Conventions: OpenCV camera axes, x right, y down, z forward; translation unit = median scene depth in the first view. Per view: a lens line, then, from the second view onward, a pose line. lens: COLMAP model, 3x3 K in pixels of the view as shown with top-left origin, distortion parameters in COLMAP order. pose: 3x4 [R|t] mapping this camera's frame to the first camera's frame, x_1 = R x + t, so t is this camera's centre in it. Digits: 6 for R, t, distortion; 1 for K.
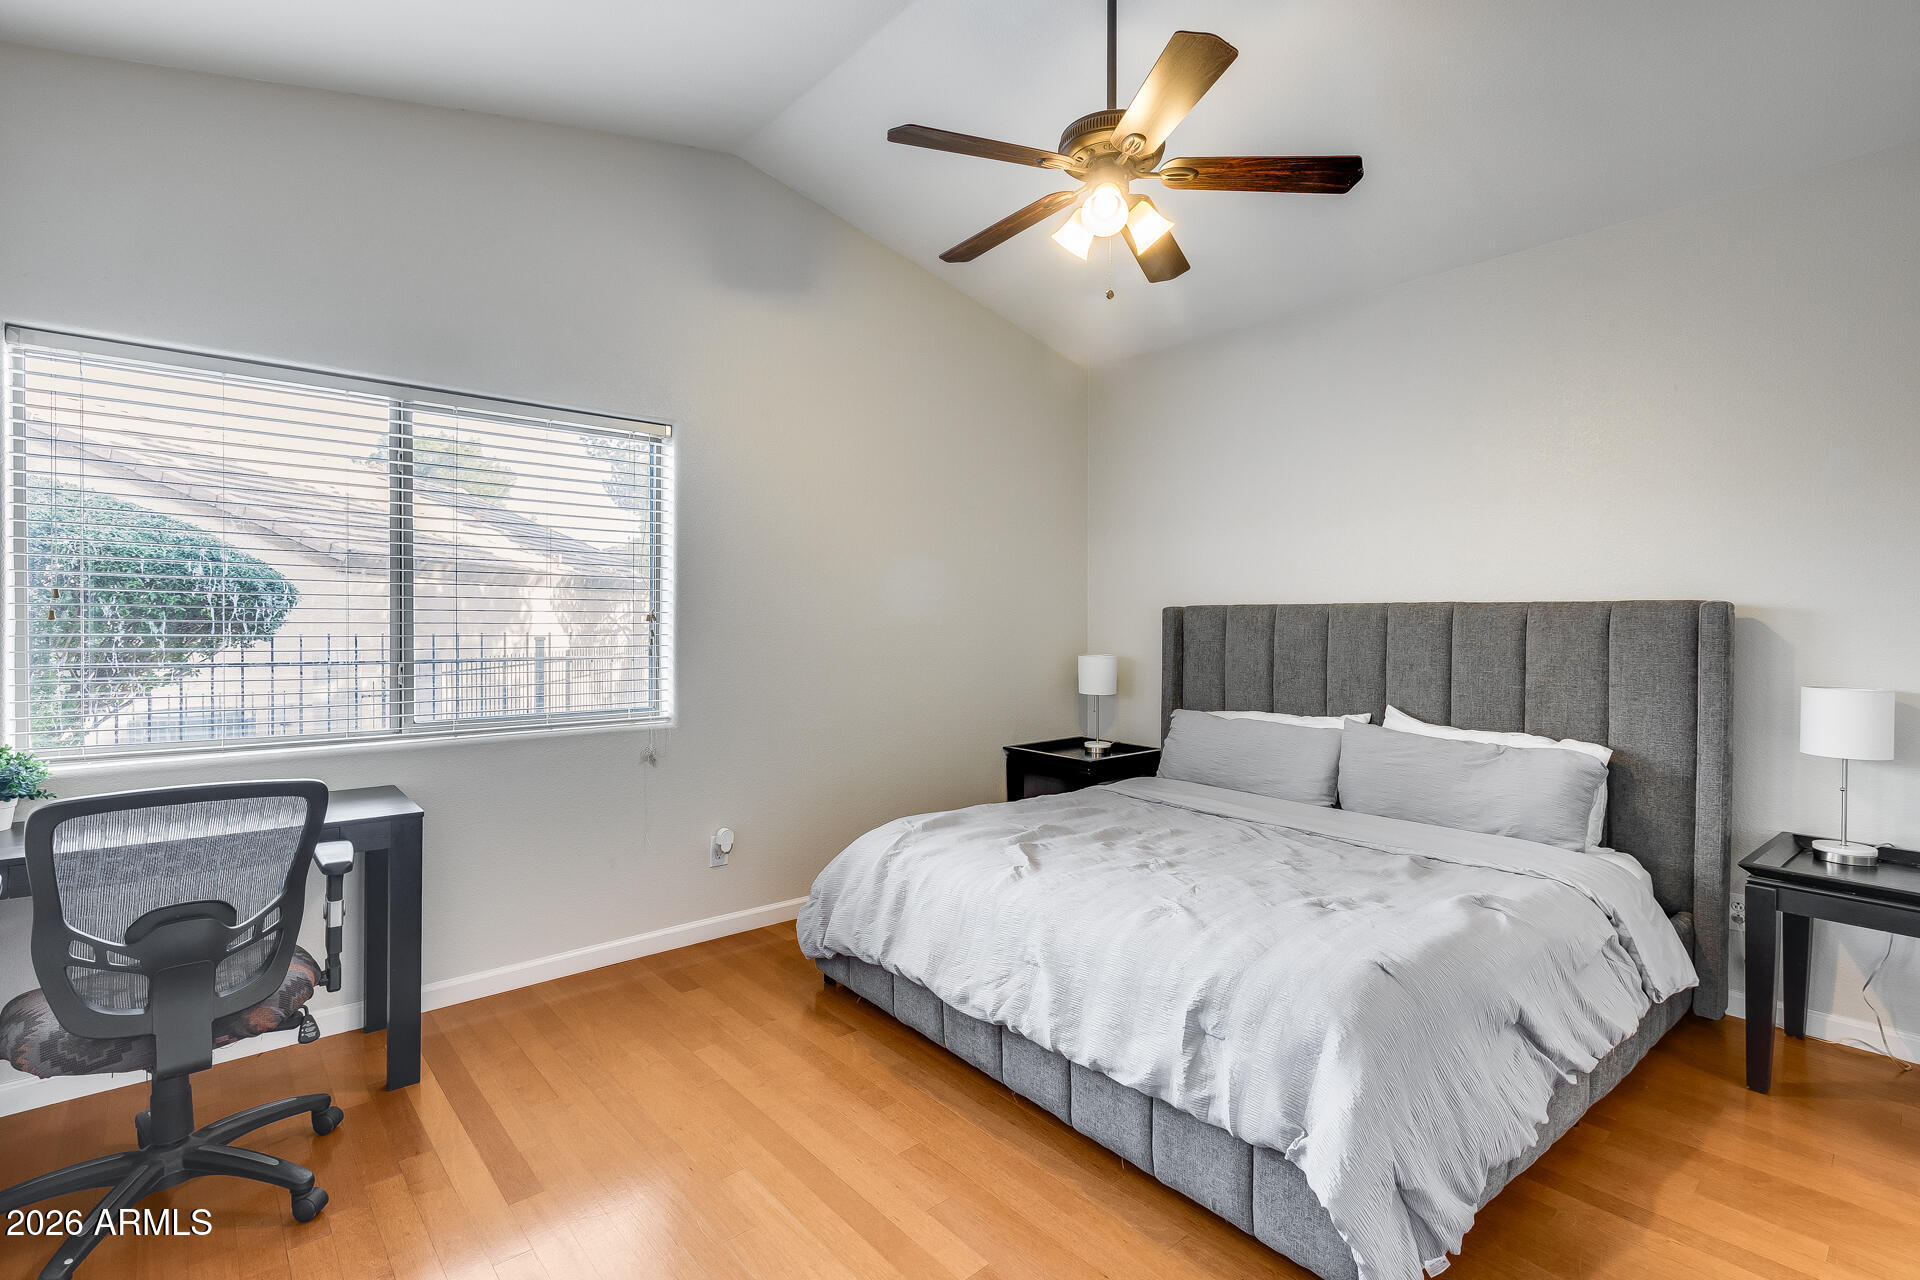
lens RADIAL K [[905.0, 0, 943.7], [0, 905.0, 629.1], [0, 0, 1]] dist [-0.000628, 0.000792]
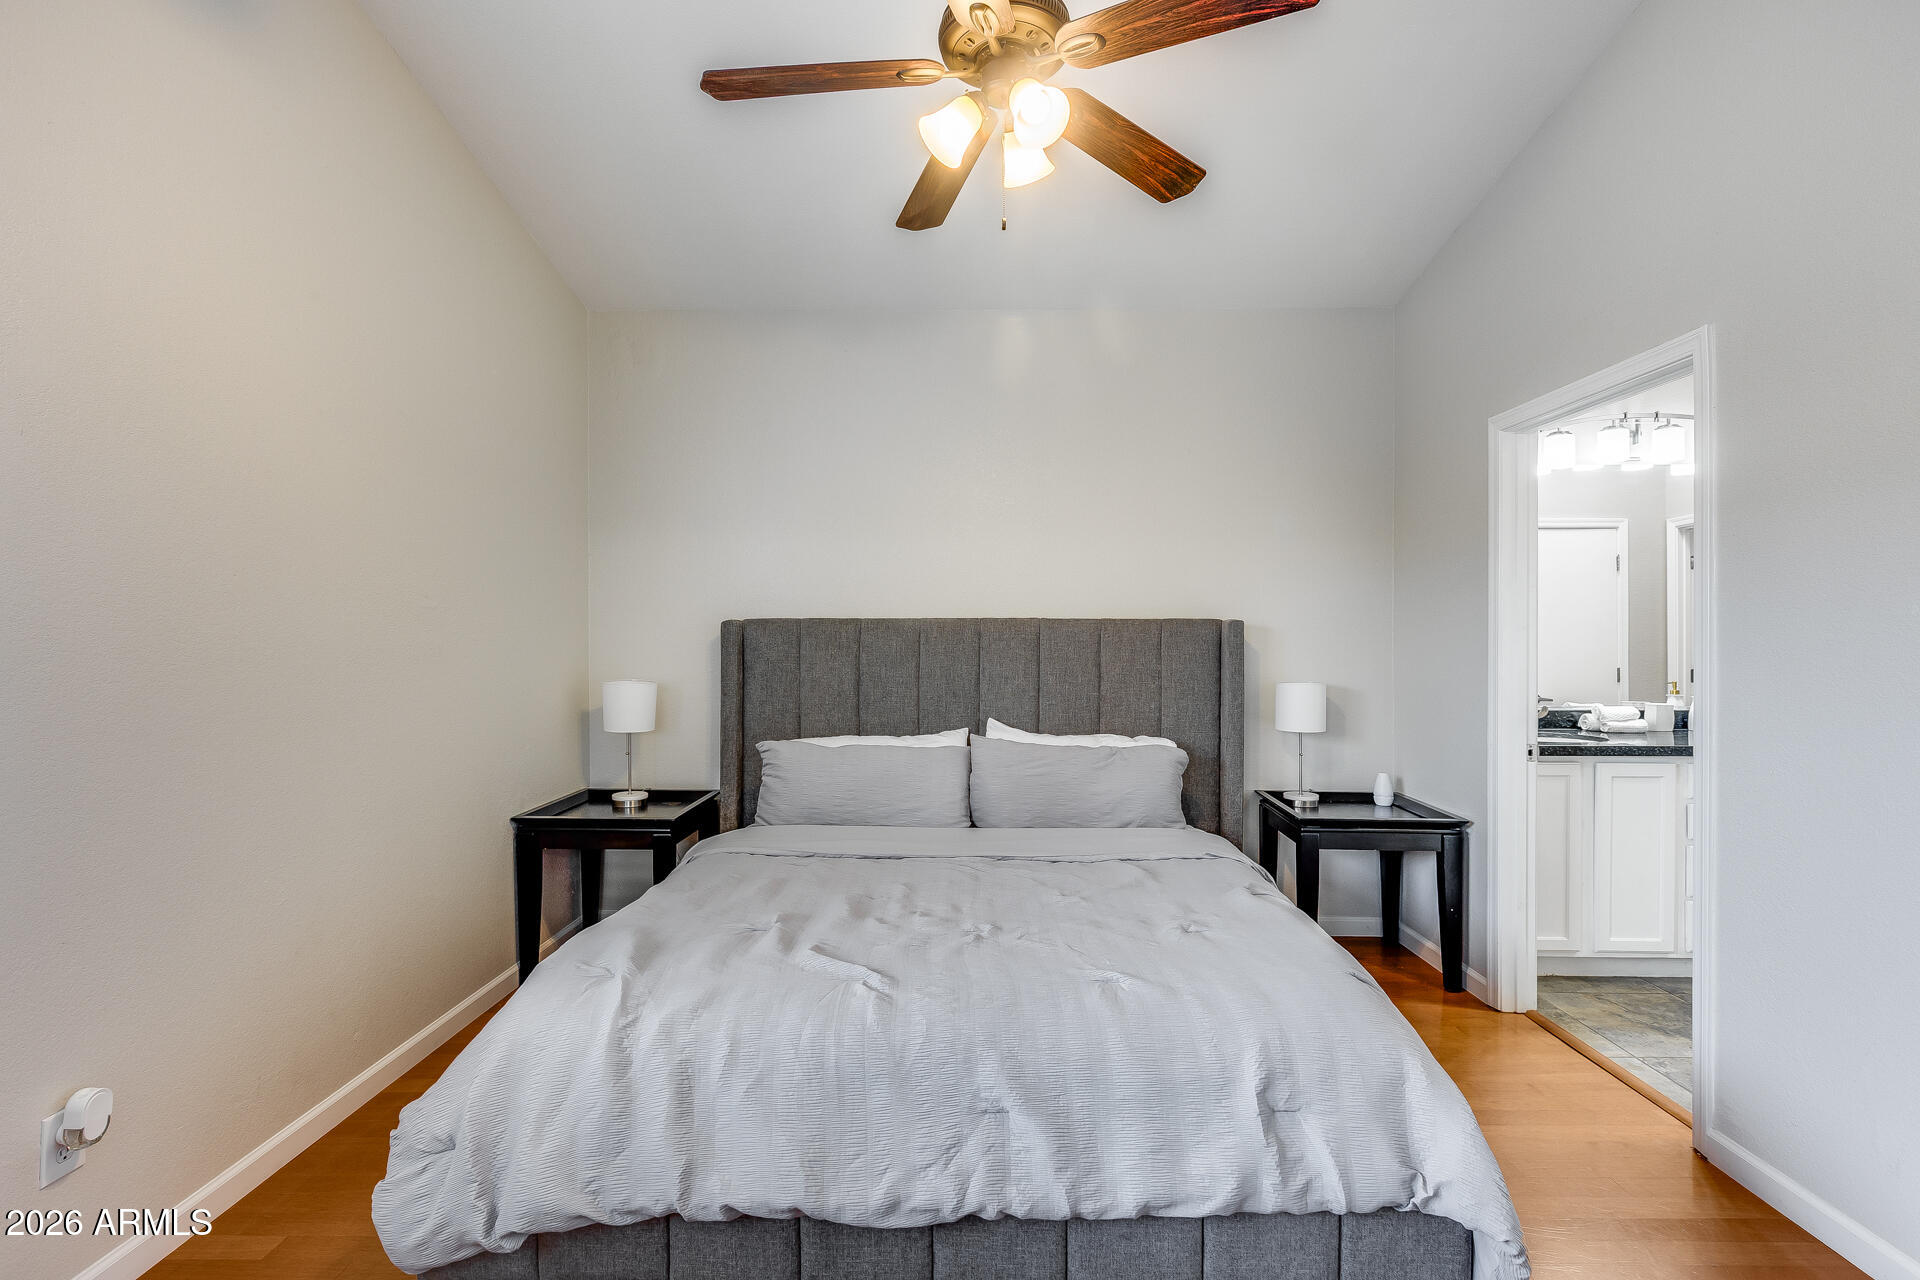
lens RADIAL K [[905.0, 0, 956.1], [0, 905.0, 640.3], [0, 0, 1]] dist [-0.000628, 0.000792]
pose [[0.646413, -0.008721, 0.762938, -0.367434], [0.010410, 0.999942, 0.002610, -0.008325], [-0.762917, 0.006255, 0.646466, 0.429242]]
